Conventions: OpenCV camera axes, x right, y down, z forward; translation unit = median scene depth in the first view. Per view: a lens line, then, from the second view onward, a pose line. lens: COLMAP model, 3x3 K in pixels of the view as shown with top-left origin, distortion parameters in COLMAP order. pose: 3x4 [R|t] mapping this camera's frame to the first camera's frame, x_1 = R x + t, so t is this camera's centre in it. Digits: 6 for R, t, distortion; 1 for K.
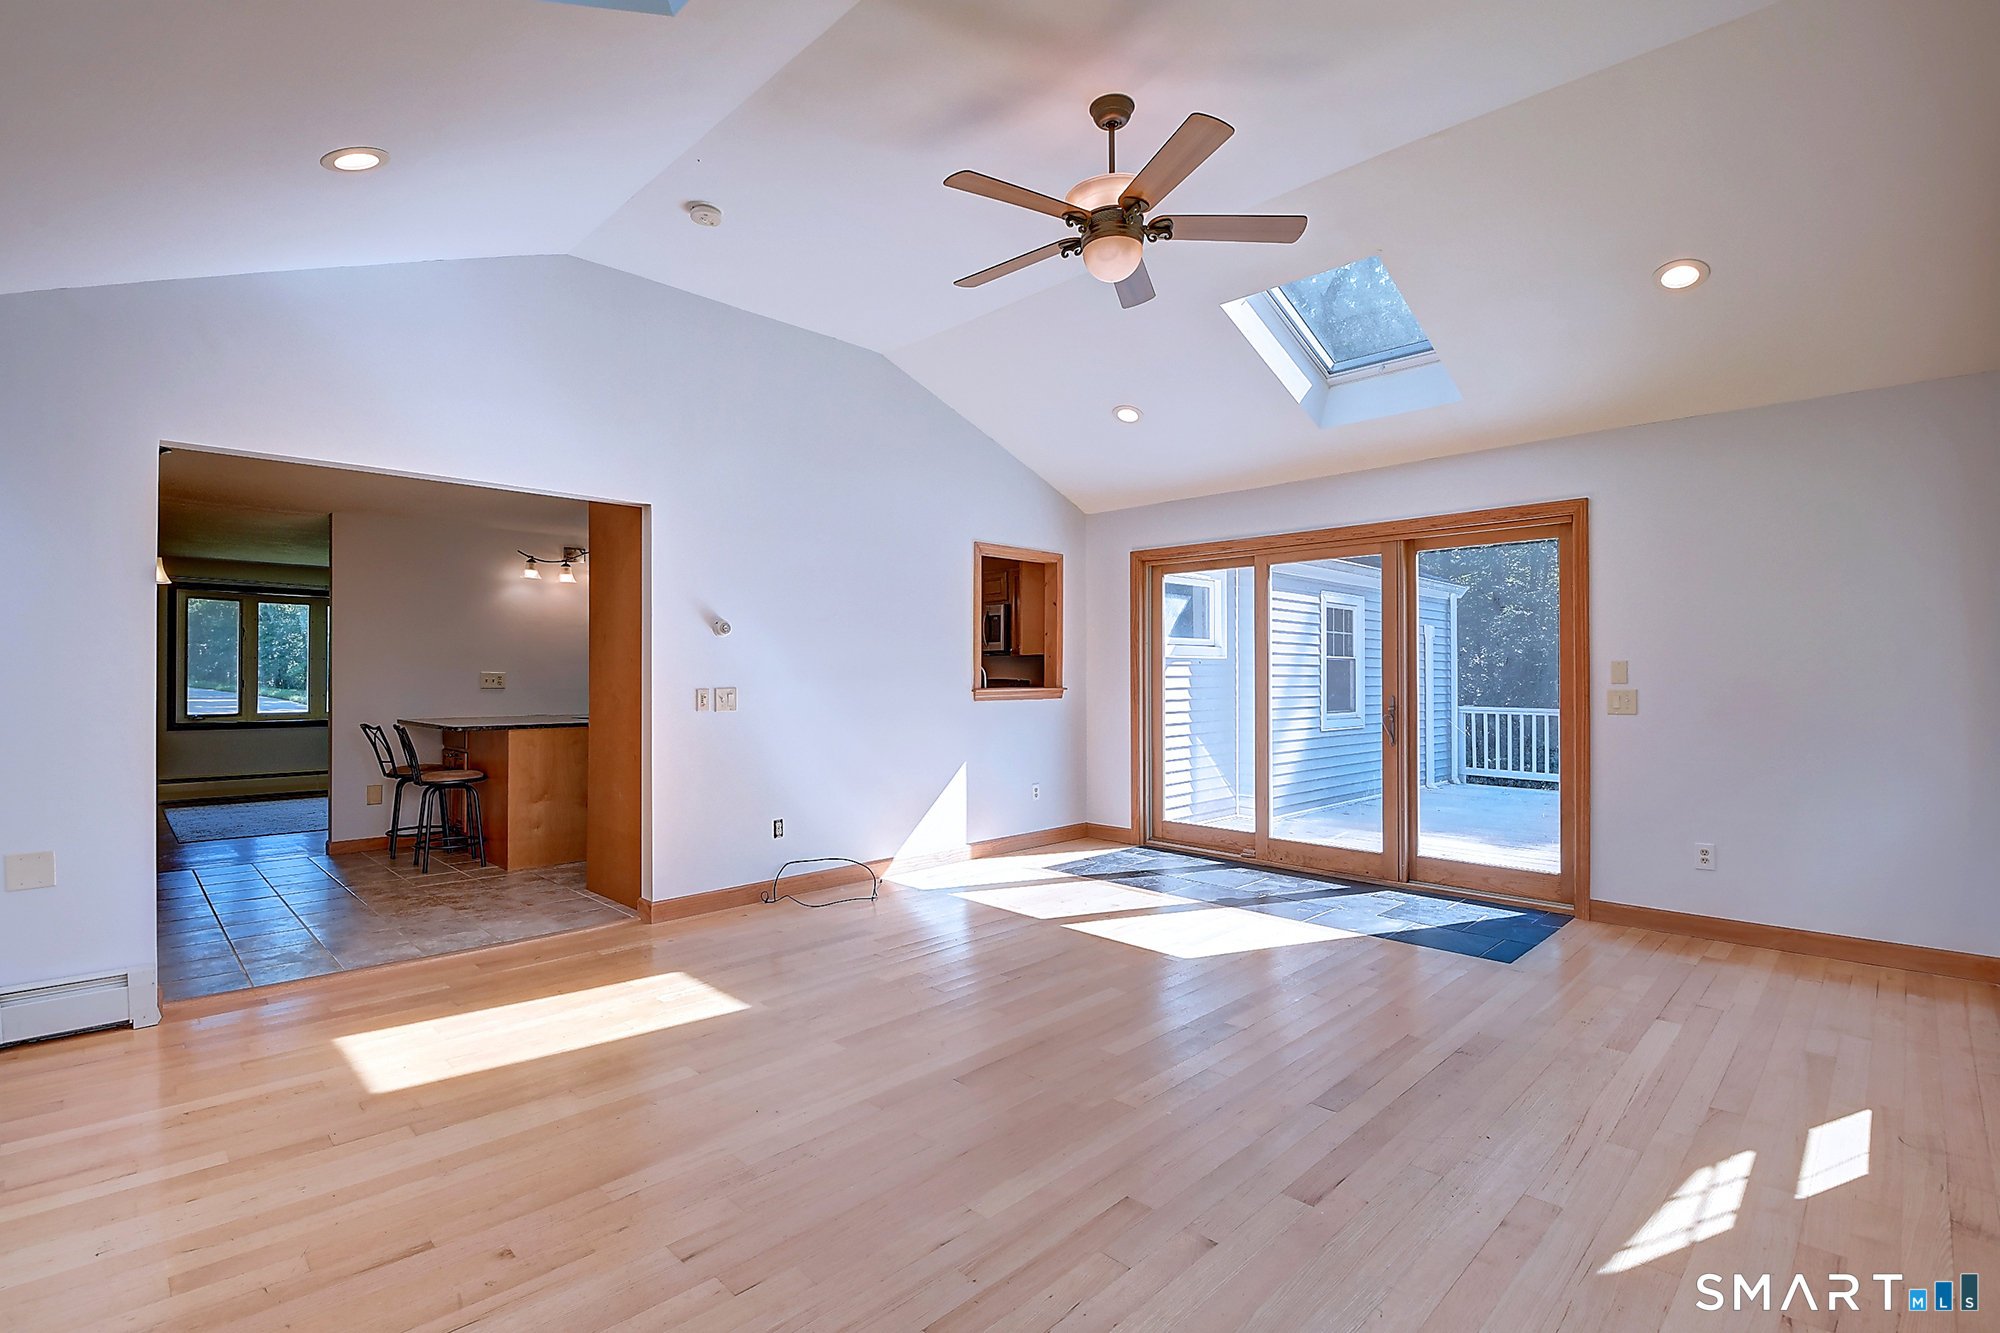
lens RADIAL K [[933.4, 0, 1000.0], [0, 933.4, 666.5], [0, 0, 1]] dist [-0.003082, -0.017097]
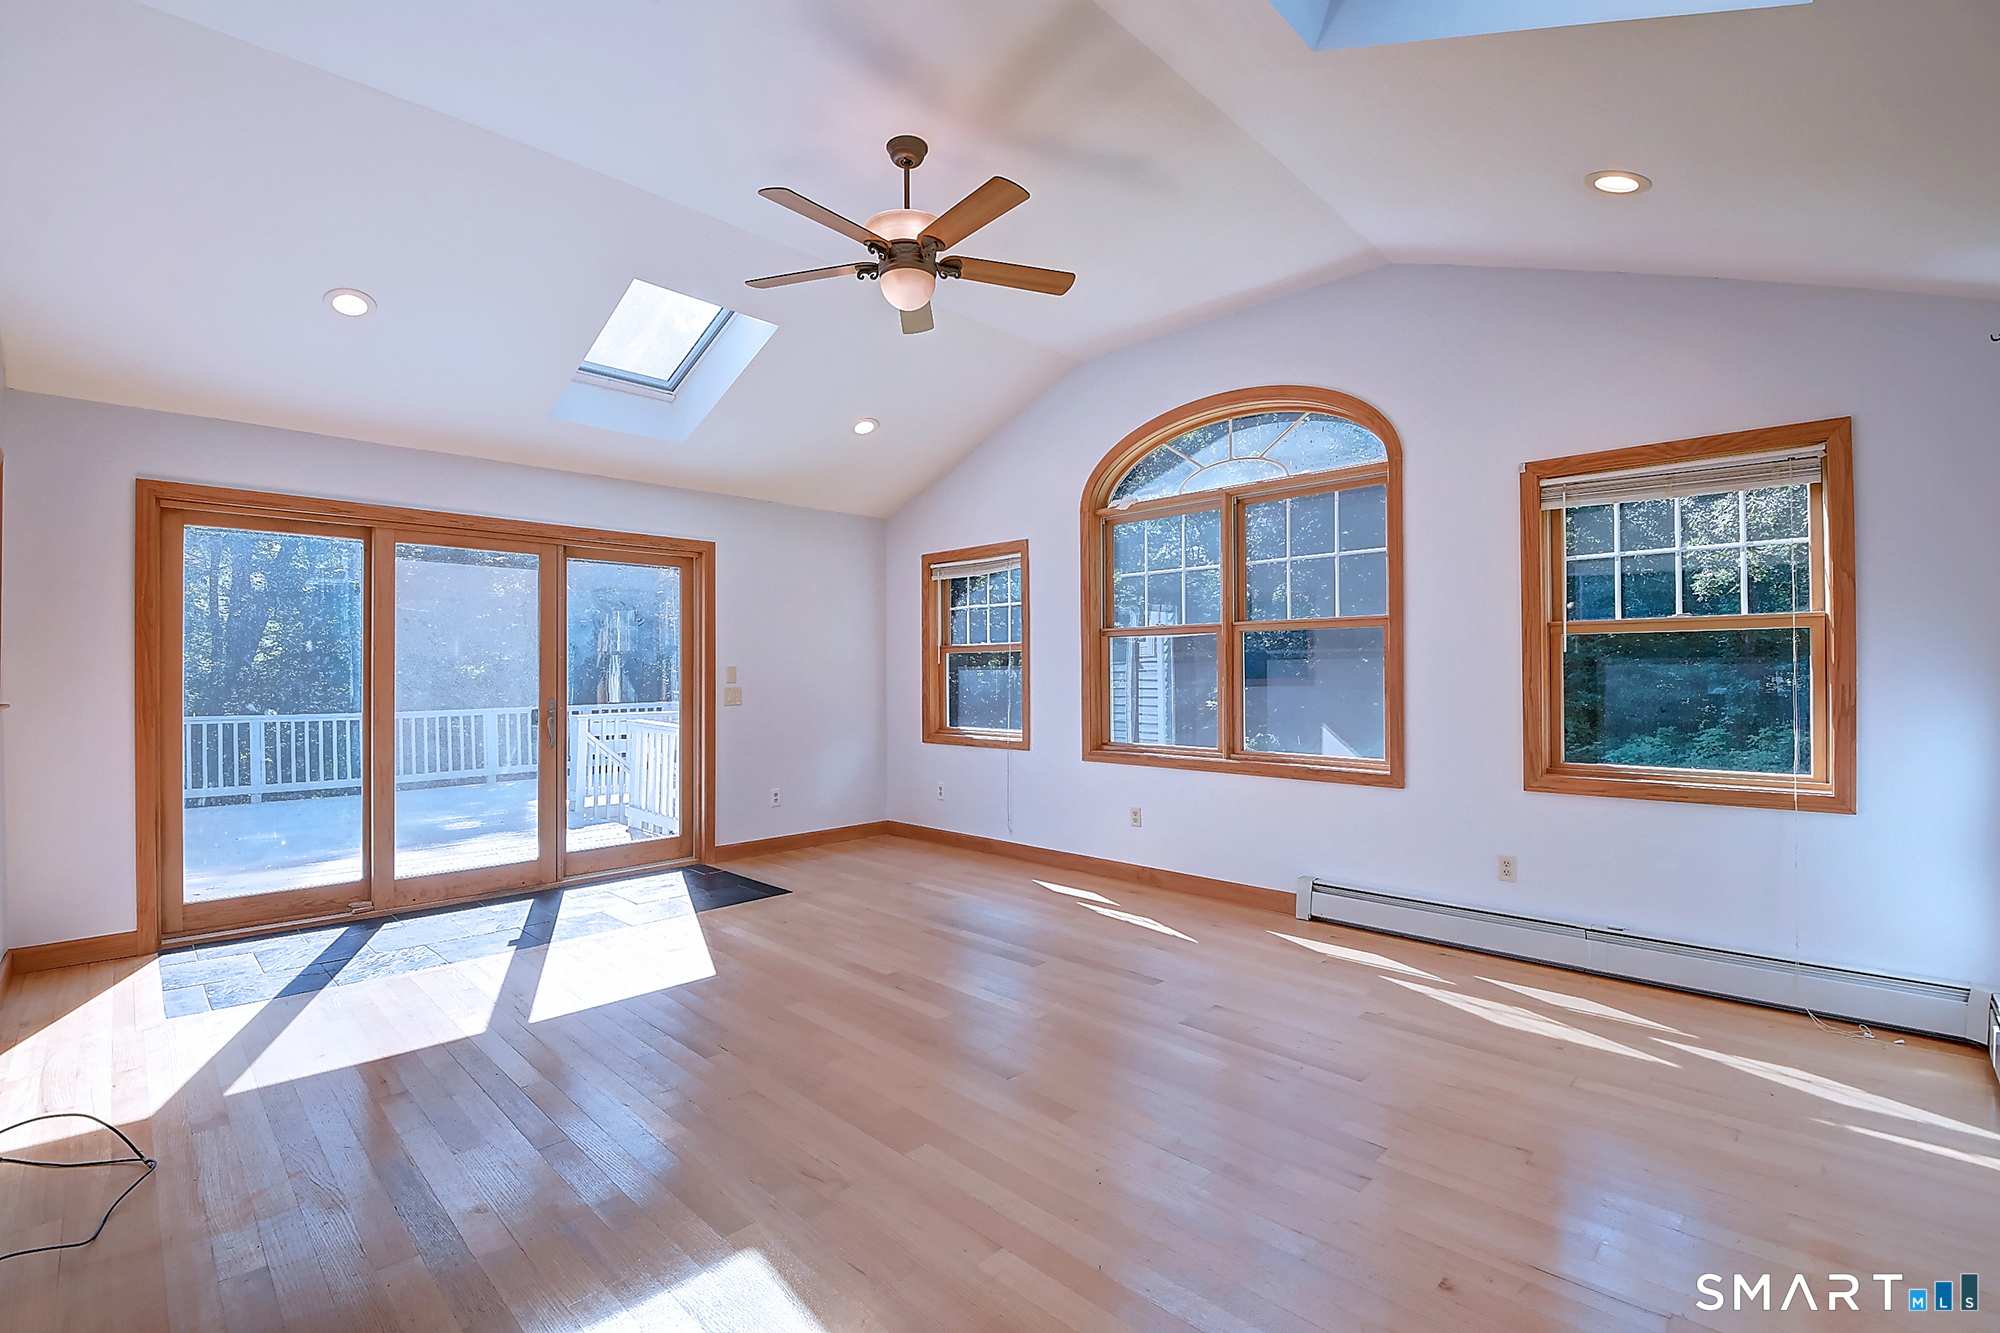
lens RADIAL K [[879.2, 0, 974.9], [0, 879.2, 670.2], [0, 0, 1]] dist [0.001792, -0.015713]
pose [[-0.013603, 0.005471, 0.999893, -0.529824], [-0.004242, 0.999976, -0.005529, 0.004503], [-0.999898, -0.004316, -0.013580, 0.556818]]
